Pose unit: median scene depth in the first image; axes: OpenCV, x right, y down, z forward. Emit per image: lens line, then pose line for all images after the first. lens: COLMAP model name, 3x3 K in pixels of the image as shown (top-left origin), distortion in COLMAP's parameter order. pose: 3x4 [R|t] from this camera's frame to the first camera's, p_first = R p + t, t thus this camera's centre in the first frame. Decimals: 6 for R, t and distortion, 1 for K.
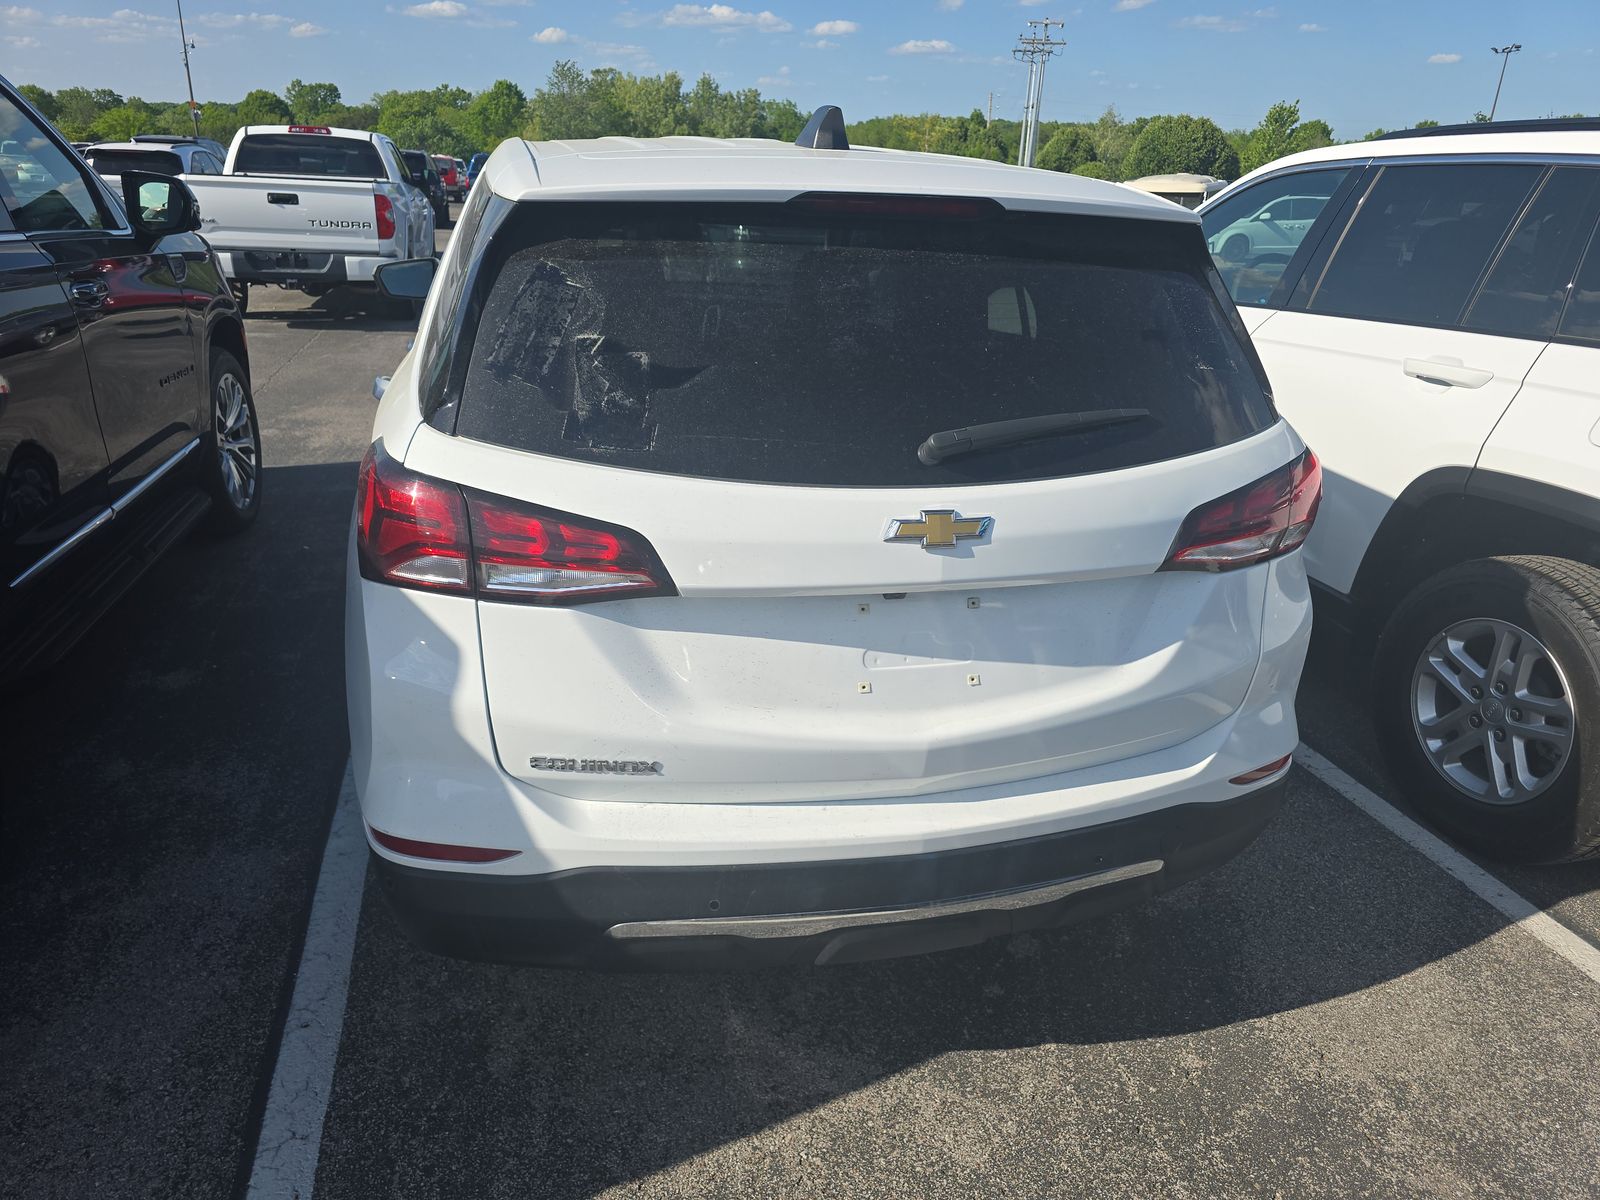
lens RADIAL K [[1082.9, 0, 804.0], [0, 1082.9, 598.5], [0, 0, 1]] dist [0.056956, -0.051105]
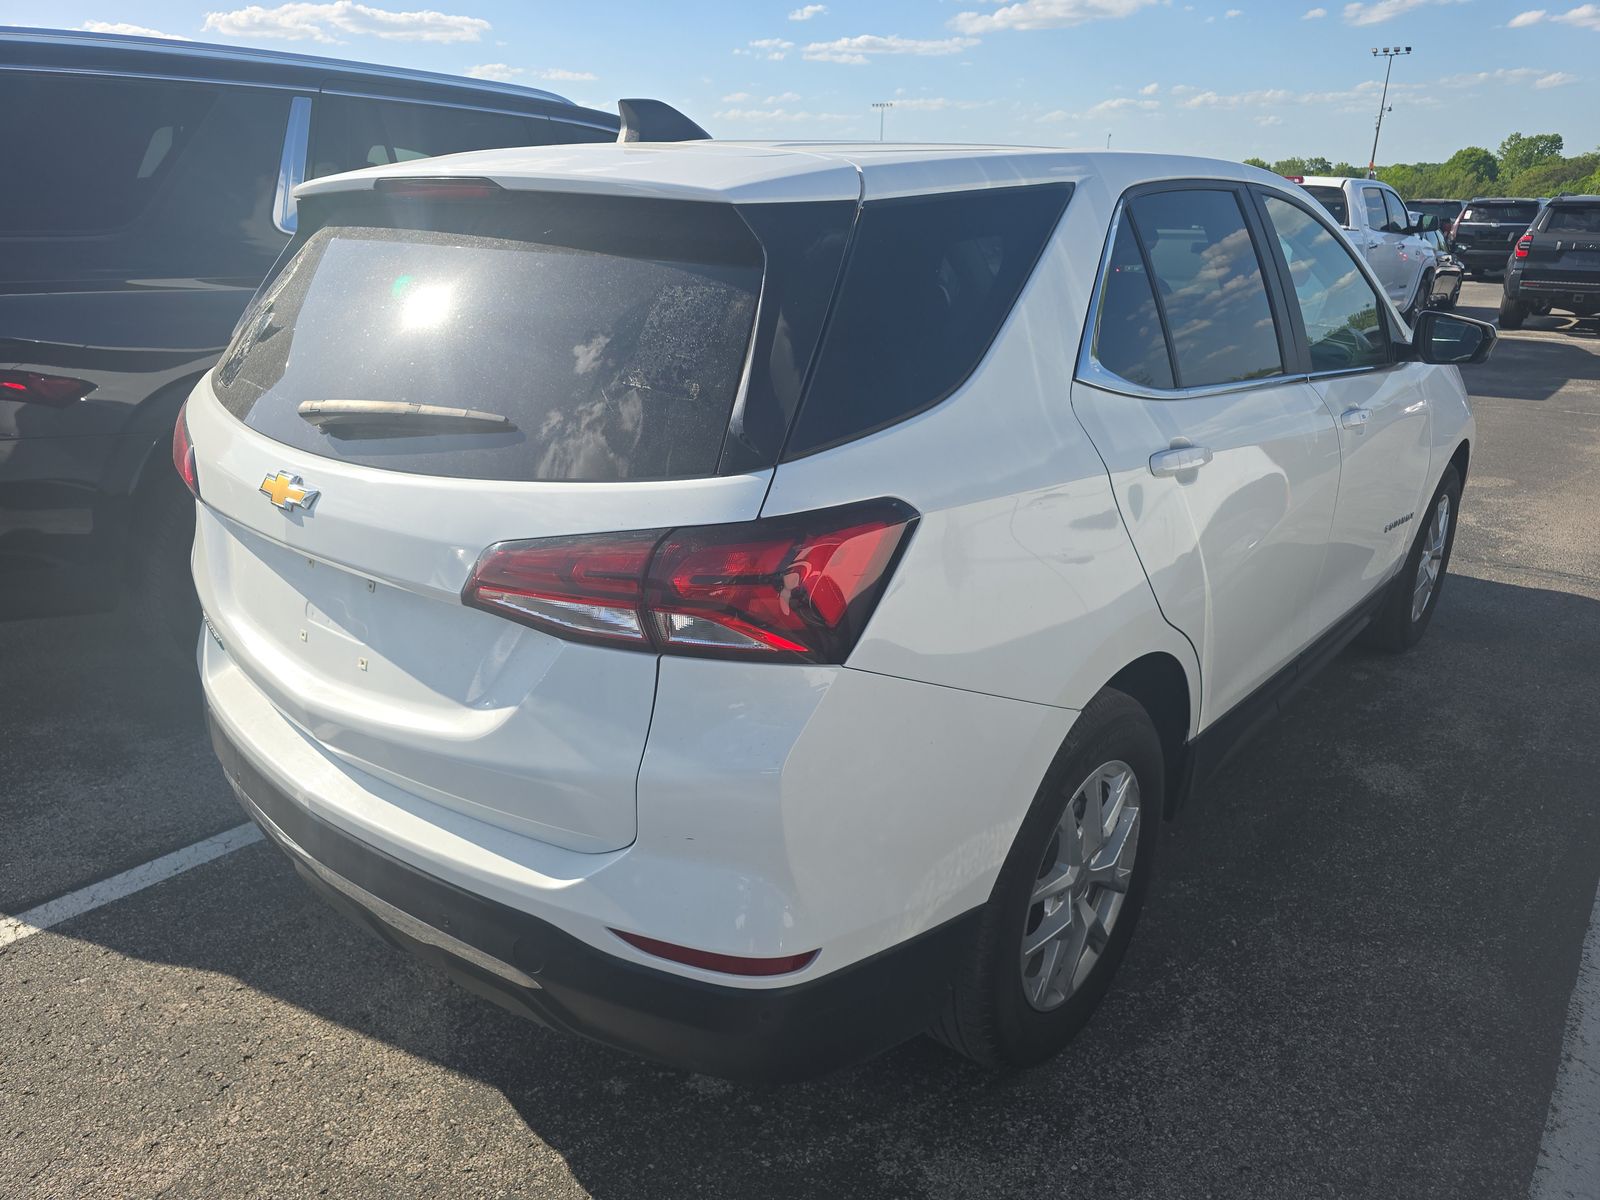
lens RADIAL K [[1082.9, 0, 804.0], [0, 1082.9, 598.5], [0, 0, 1]] dist [0.056956, -0.051105]
pose [[0.590087, 0.241642, -0.770329, 1.016914], [-0.278106, 0.956599, 0.087038, -0.159693], [0.757928, 0.162873, 0.631678, 0.598086]]
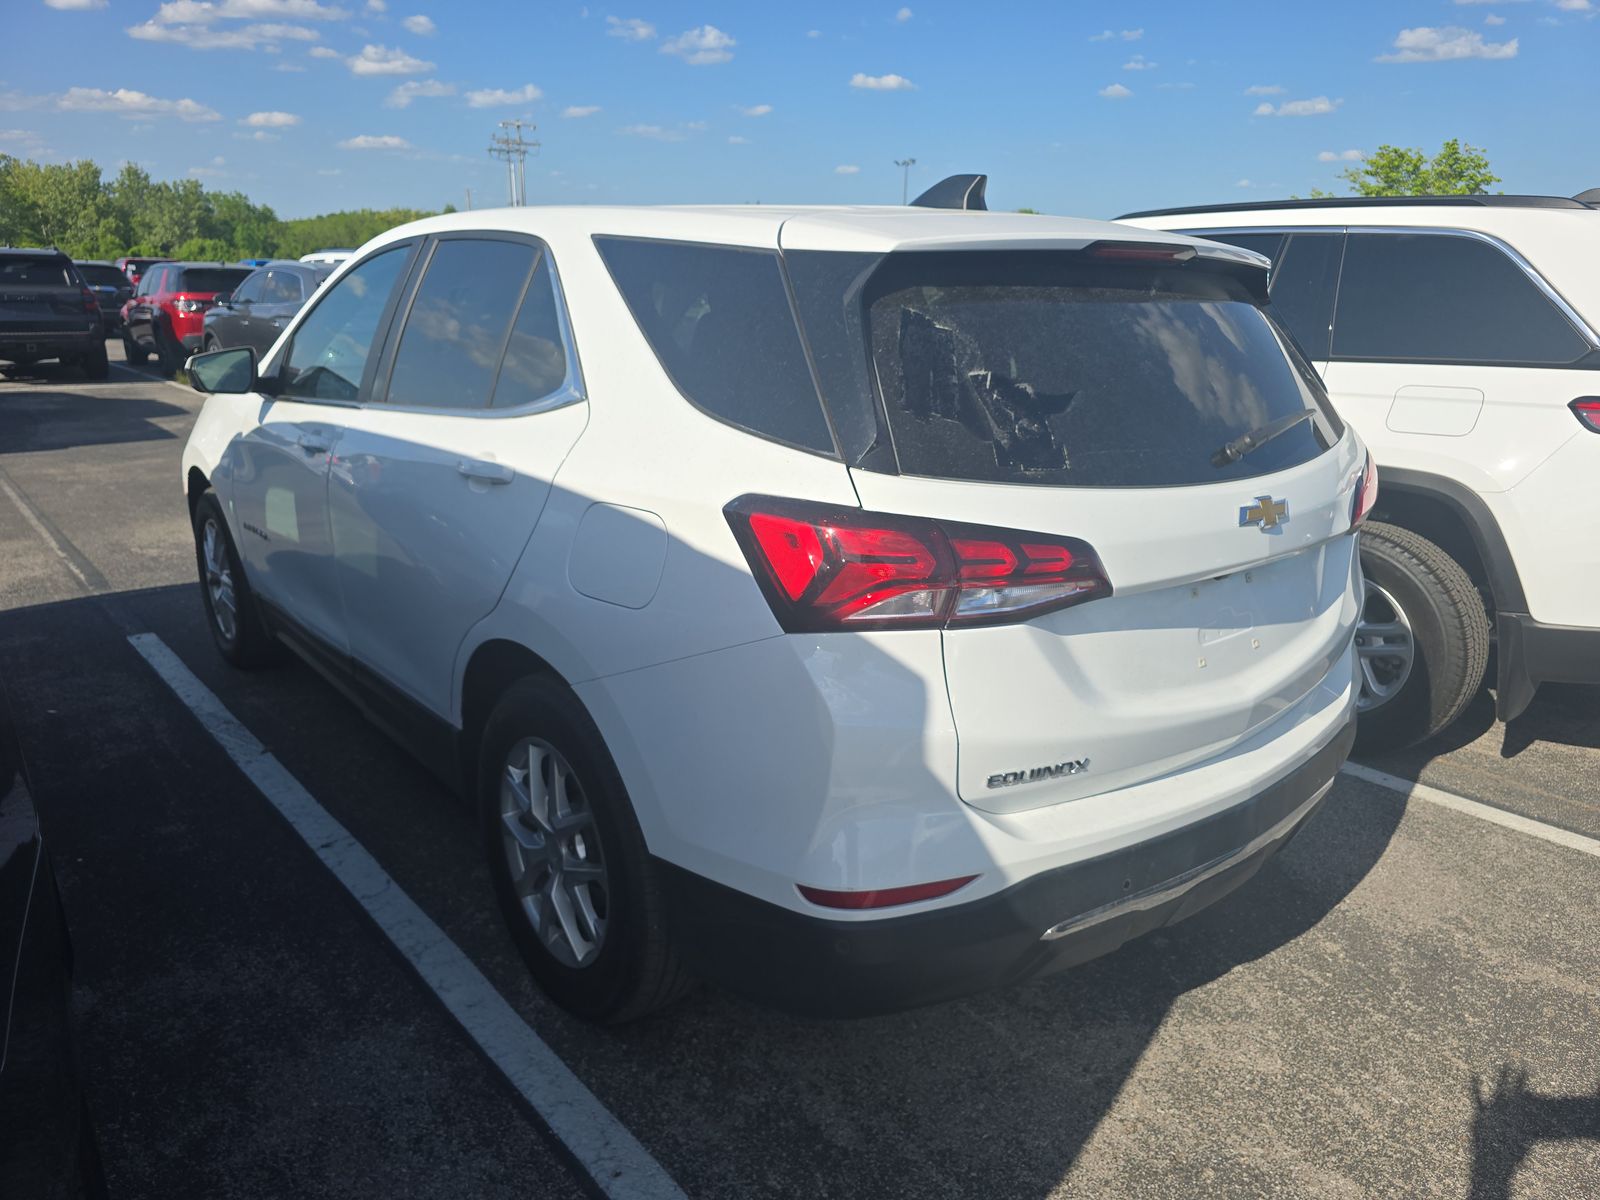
lens RADIAL K [[1082.9, 0, 804.0], [0, 1082.9, 598.5], [0, 0, 1]] dist [0.056956, -0.051105]
pose [[0.902935, -0.139435, 0.406529, -0.681253], [0.169906, 0.984662, -0.039647, -0.007469], [-0.394766, 0.104870, 0.912777, 0.095860]]
